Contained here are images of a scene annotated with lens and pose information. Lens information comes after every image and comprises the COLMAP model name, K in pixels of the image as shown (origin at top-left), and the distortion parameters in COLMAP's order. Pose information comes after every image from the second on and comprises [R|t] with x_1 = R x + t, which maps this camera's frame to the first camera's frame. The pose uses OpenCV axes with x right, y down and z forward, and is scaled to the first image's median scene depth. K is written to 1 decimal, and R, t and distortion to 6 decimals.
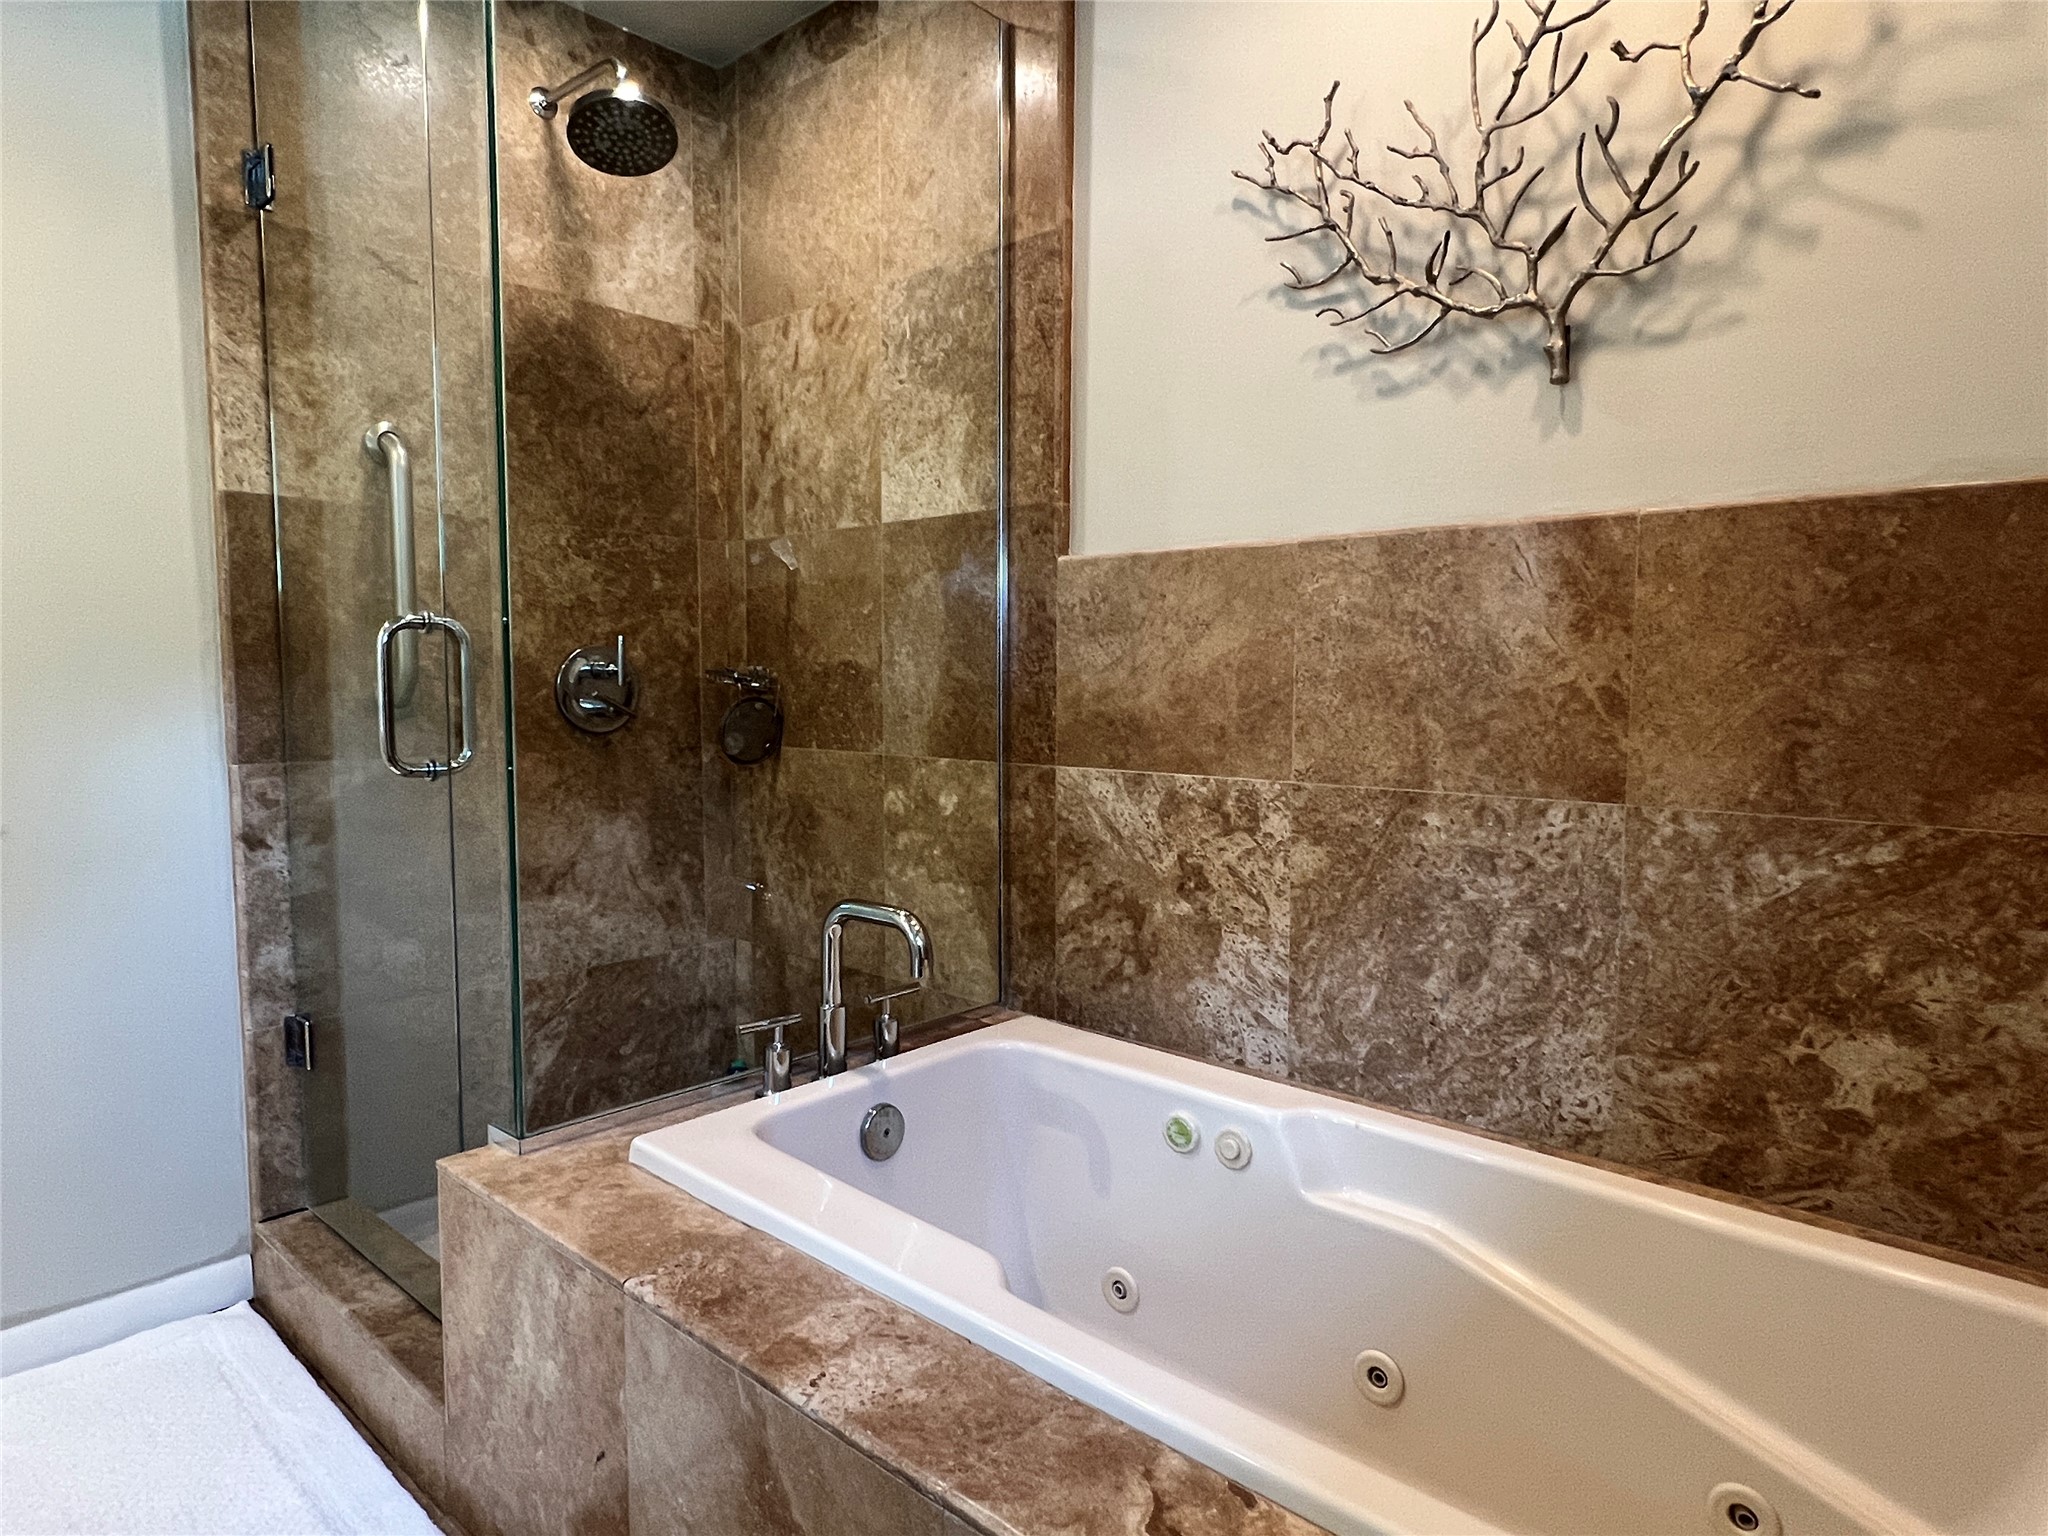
lens RADIAL K [[1191.8, 0, 1018.6], [0, 1191.8, 773.0], [0, 0, 1]] dist [-0.002909, -0.001740]
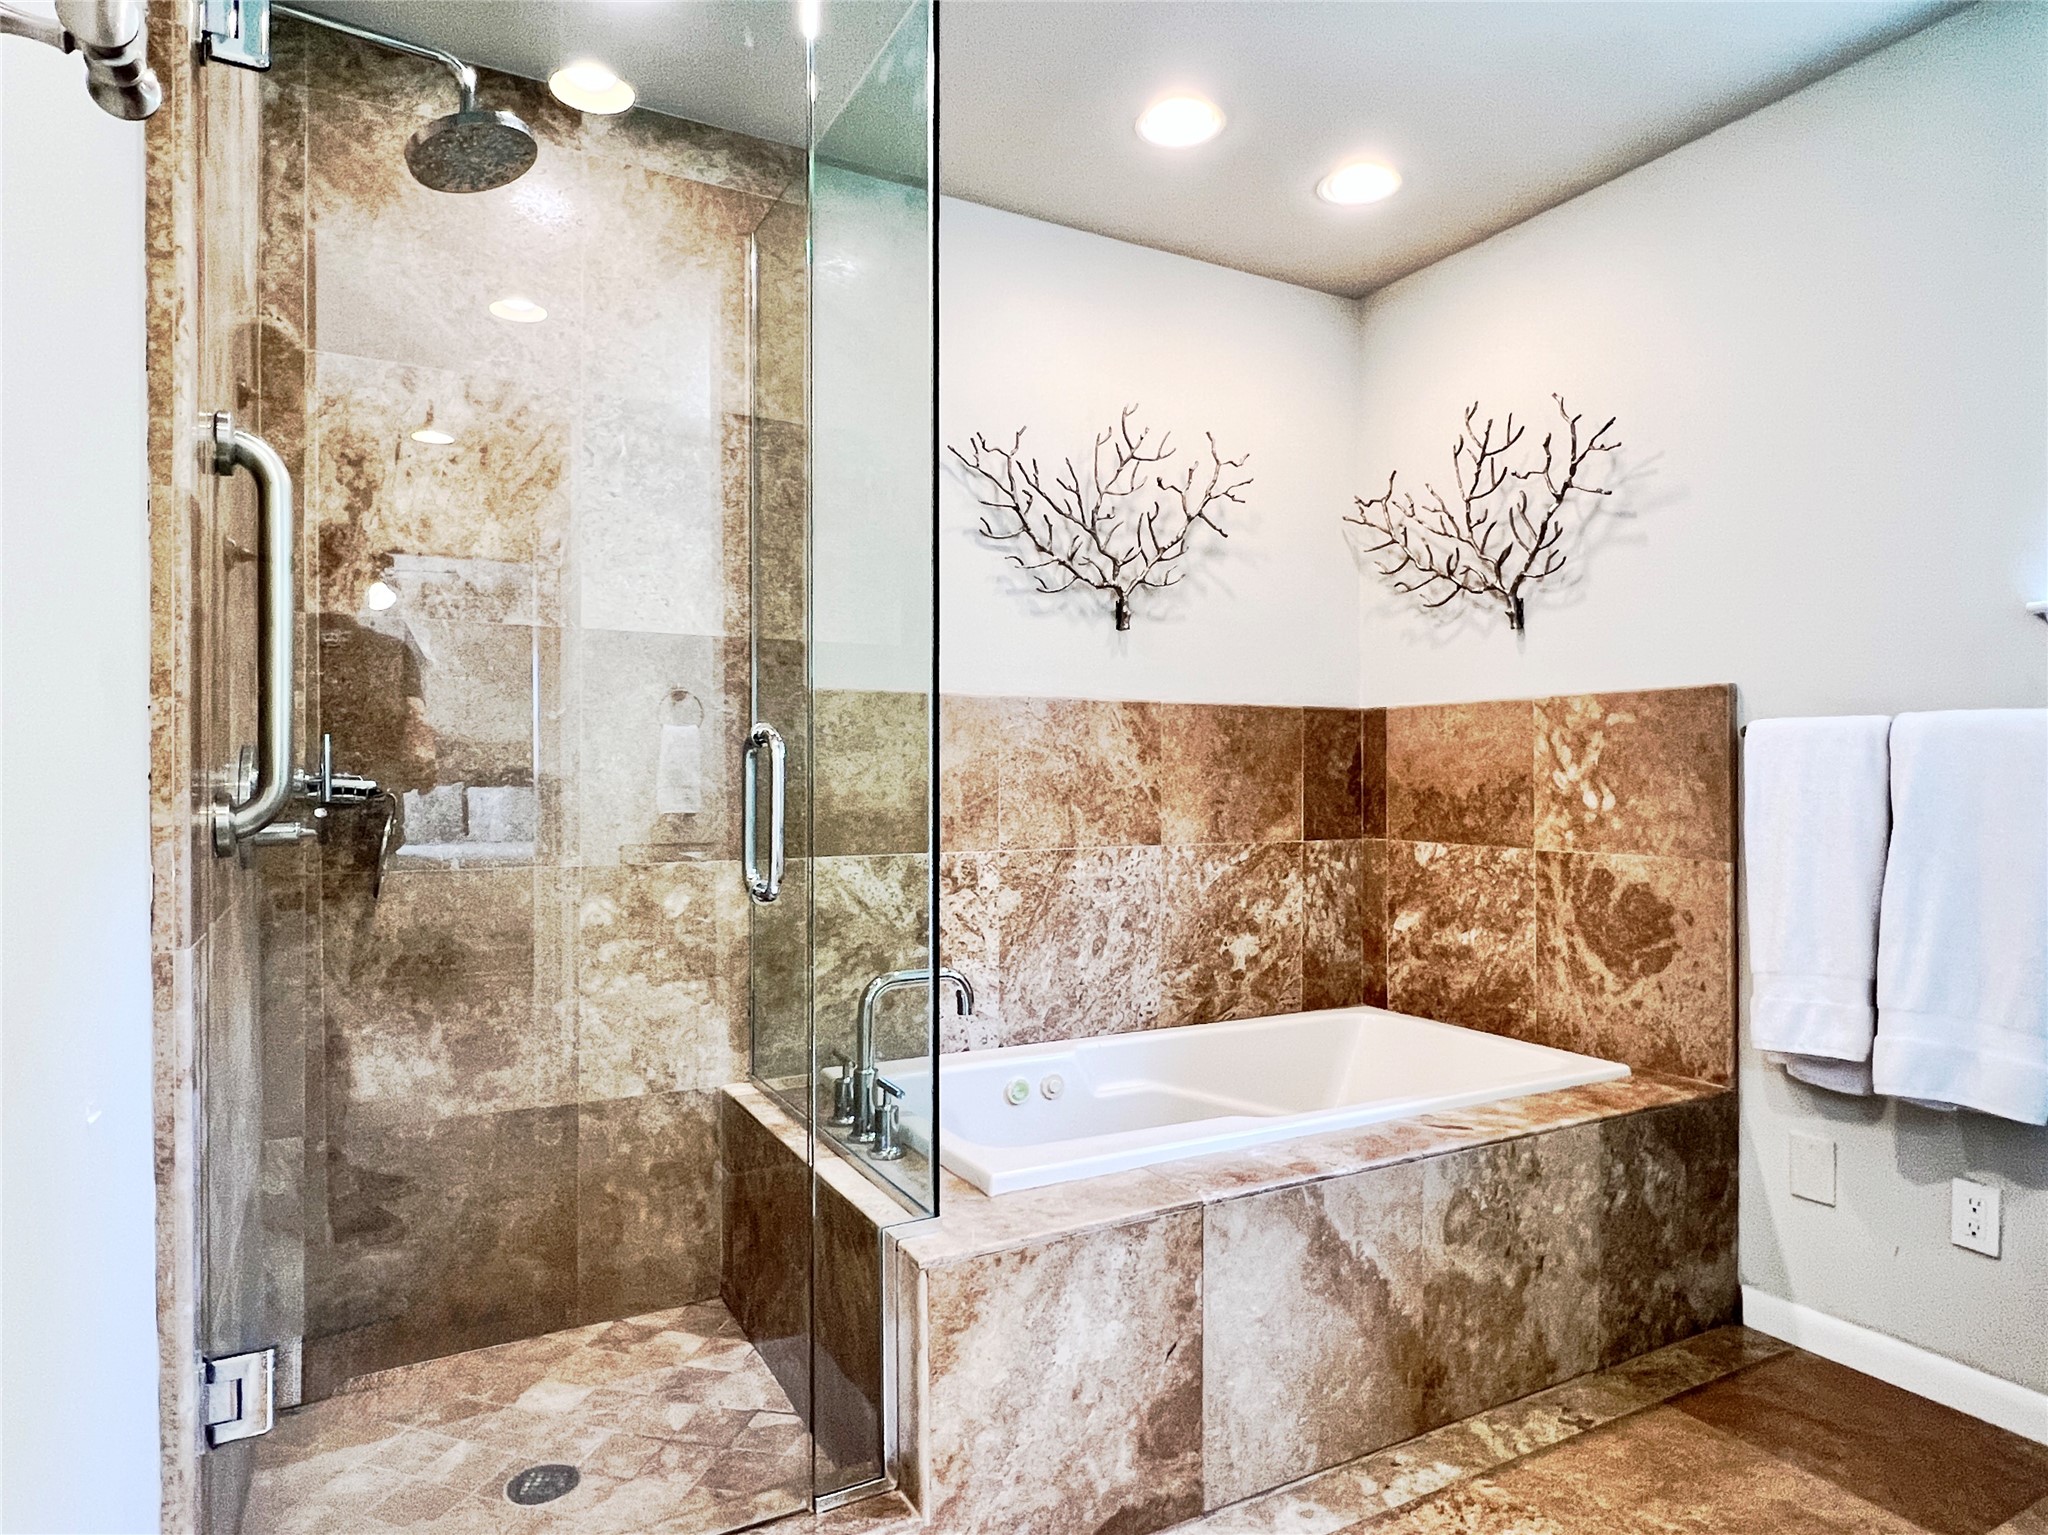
lens RADIAL K [[1191.8, 0, 1018.6], [0, 1191.8, 772.5], [0, 0, 1]] dist [-0.002909, -0.001740]
pose [[0.324044, -0.000775, 0.946042, -1.237948], [0.076260, 0.996767, -0.025304, -0.053627], [-0.942963, 0.080344, 0.323056, 0.480150]]
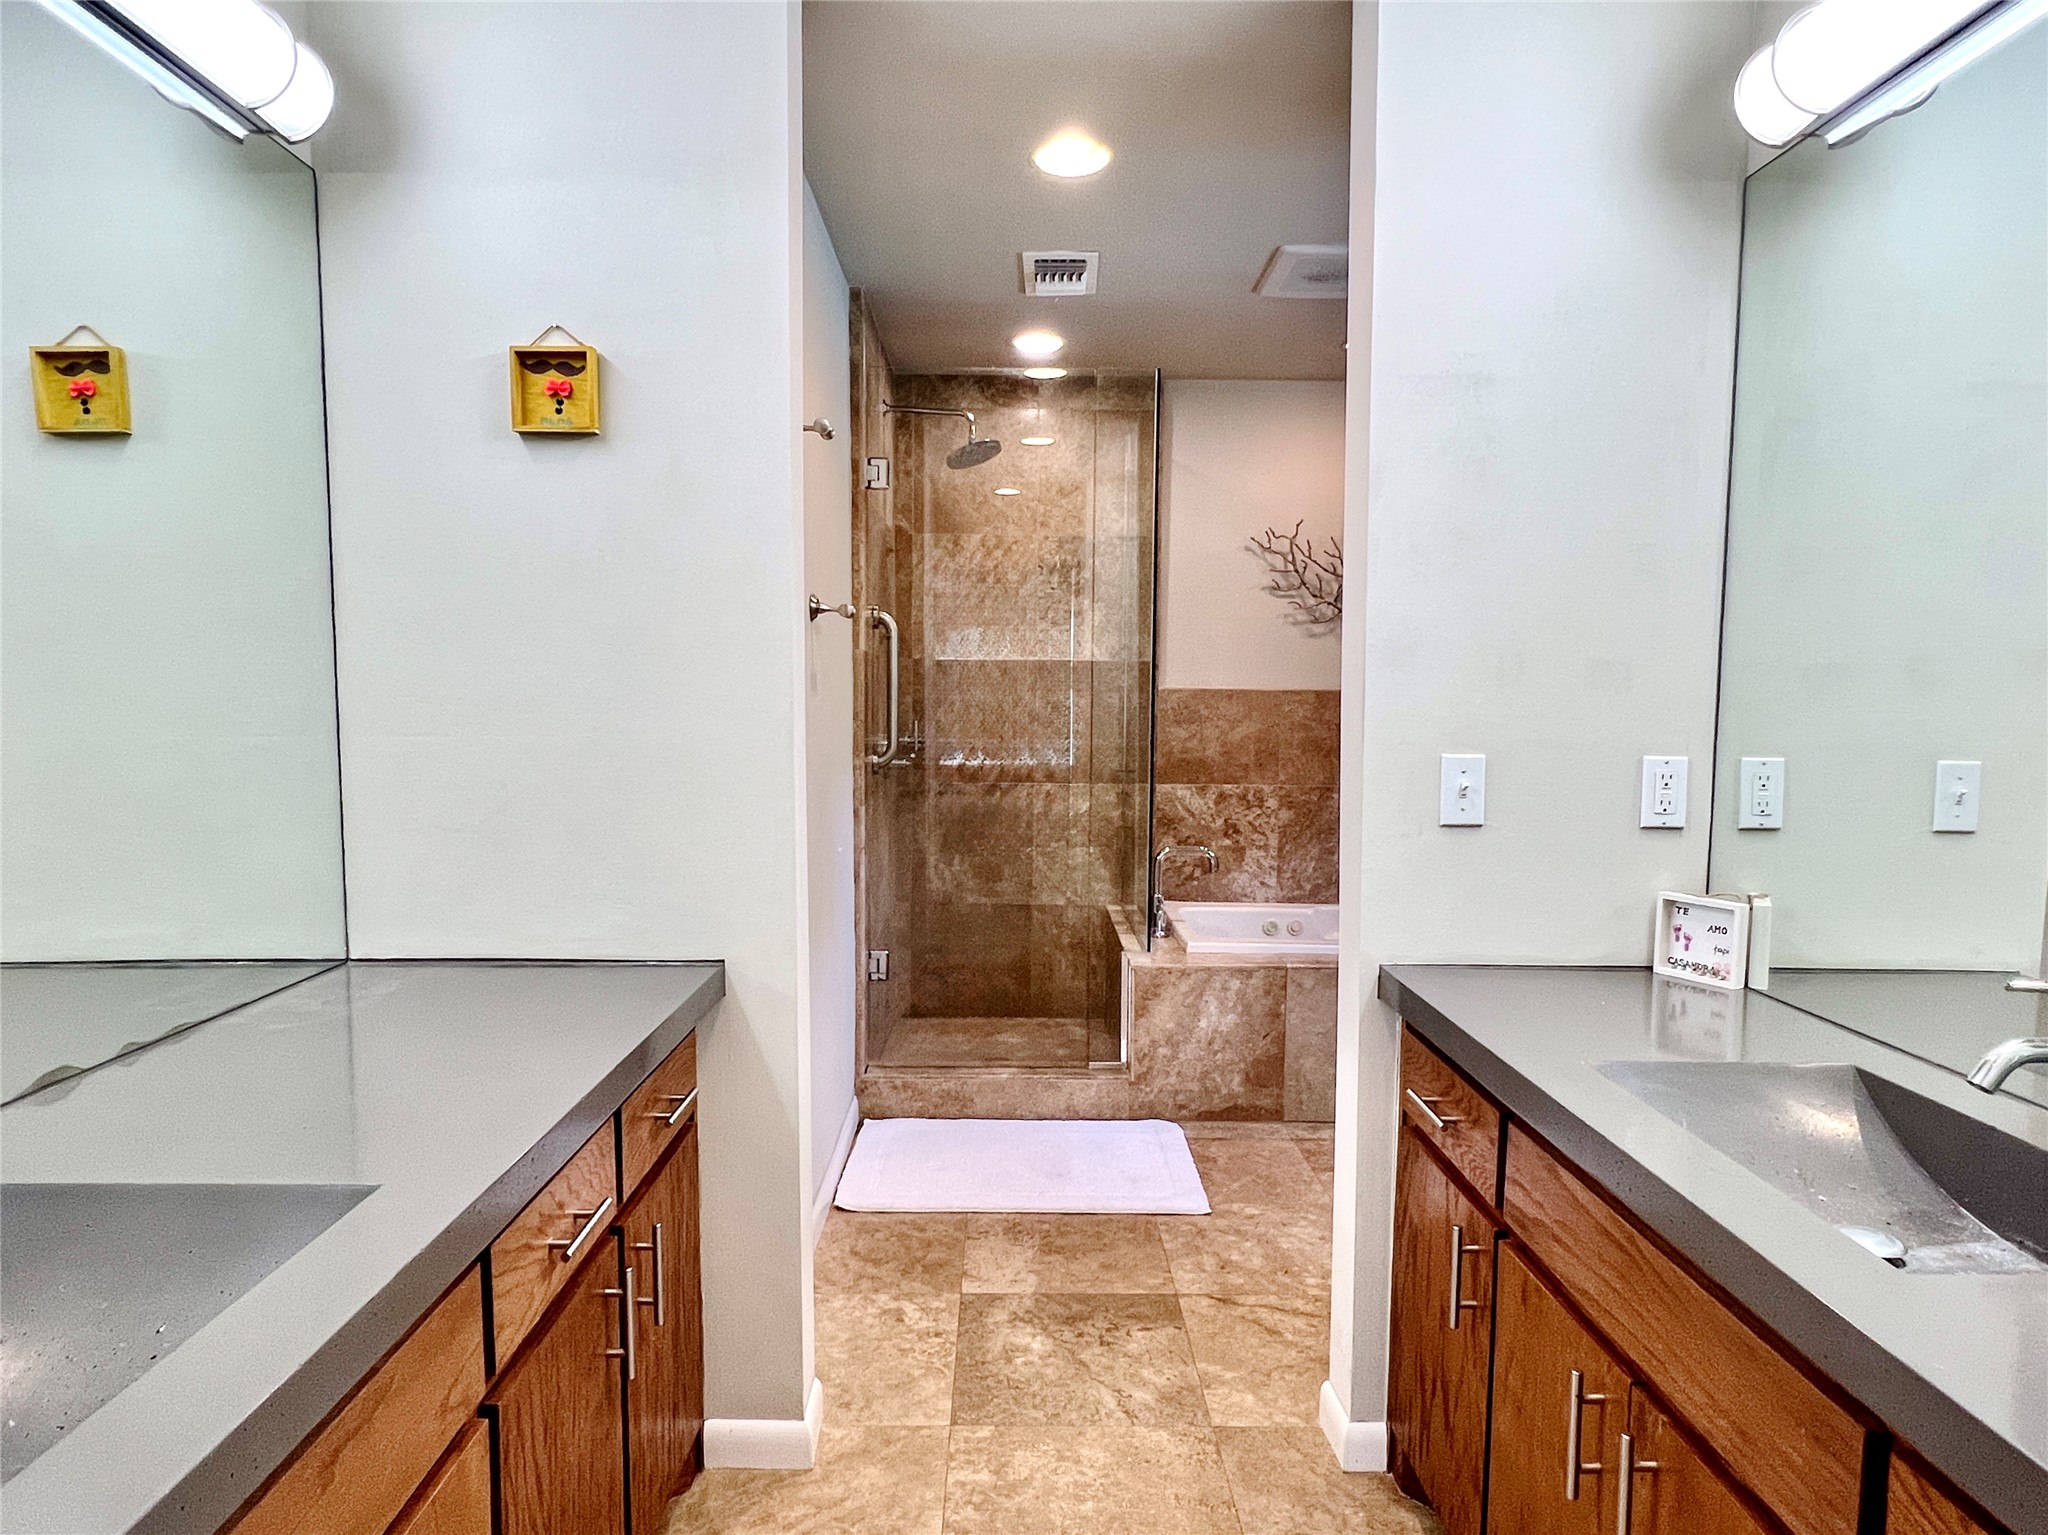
lens RADIAL K [[1213.2, 0, 1015.5], [0, 1213.2, 771.0], [0, 0, 1]] dist [-0.000490, -0.001379]
pose [[0.735745, -0.039951, 0.676079, -1.930265], [0.046213, 0.998893, 0.008735, -0.071688], [-0.675680, 0.024817, 0.736777, -0.510907]]
